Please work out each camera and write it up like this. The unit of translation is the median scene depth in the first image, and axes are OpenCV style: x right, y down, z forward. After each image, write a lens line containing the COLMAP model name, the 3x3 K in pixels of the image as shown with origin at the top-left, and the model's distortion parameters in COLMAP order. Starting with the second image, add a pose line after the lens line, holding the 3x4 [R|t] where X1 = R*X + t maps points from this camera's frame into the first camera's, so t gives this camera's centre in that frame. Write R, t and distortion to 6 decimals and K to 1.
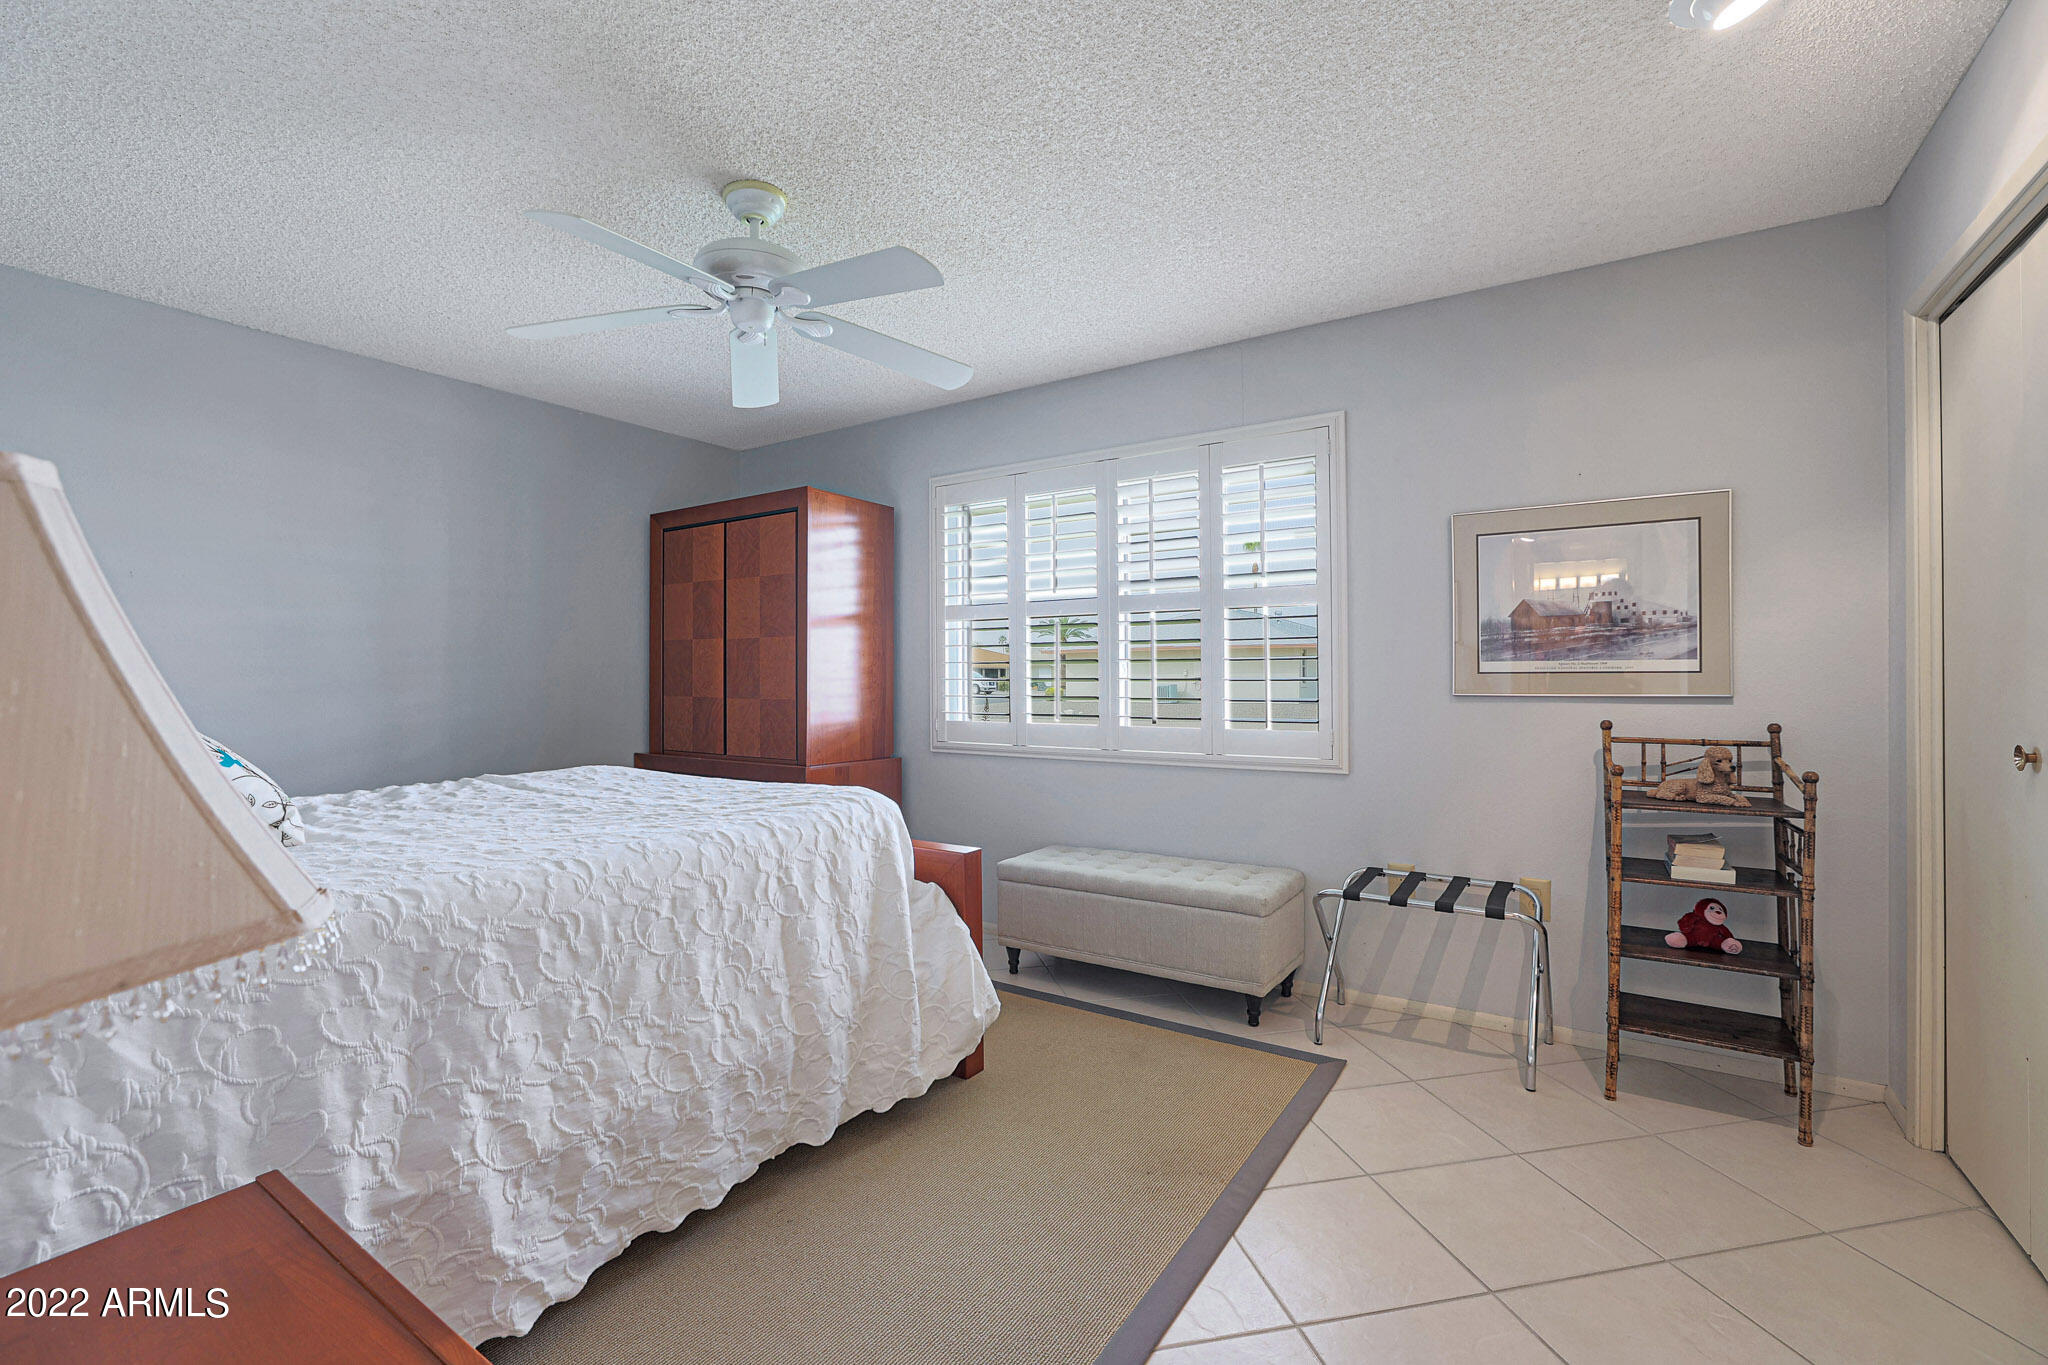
lens RADIAL K [[886.0, 0, 1018.5], [0, 886.0, 676.3], [0, 0, 1]] dist [-0.049374, 0.021609]
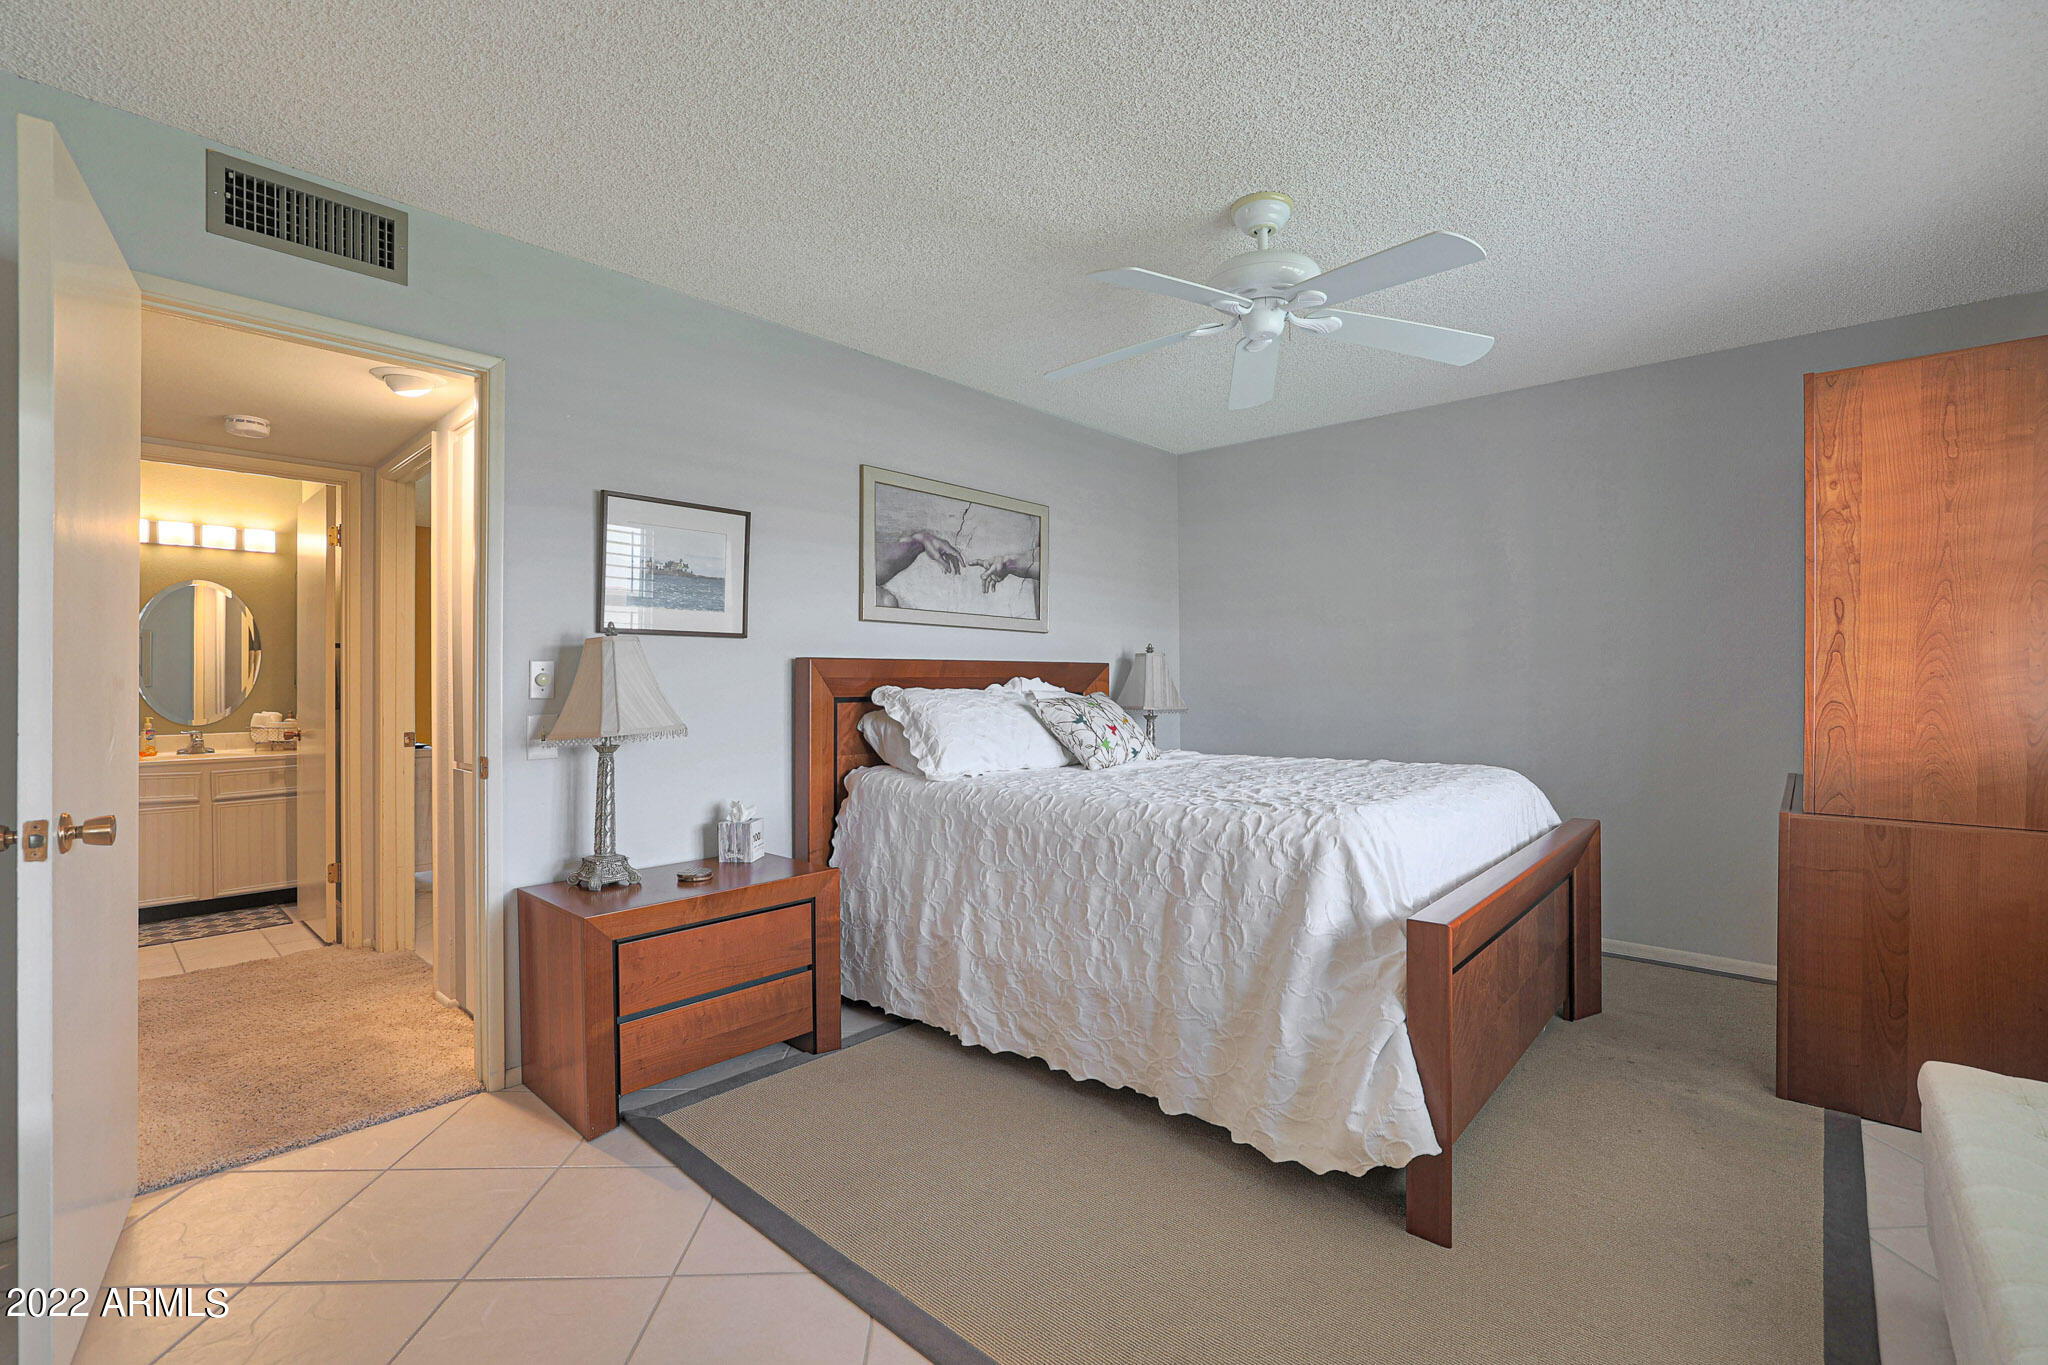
lens RADIAL K [[886.0, 0, 1018.5], [0, 886.0, 676.3], [0, 0, 1]] dist [-0.049374, 0.021609]
pose [[-0.142109, 0.000687, -0.989851, 0.873518], [0.005241, 0.999986, -0.000058, 0.000335], [0.989837, -0.005196, -0.142111, 0.991424]]
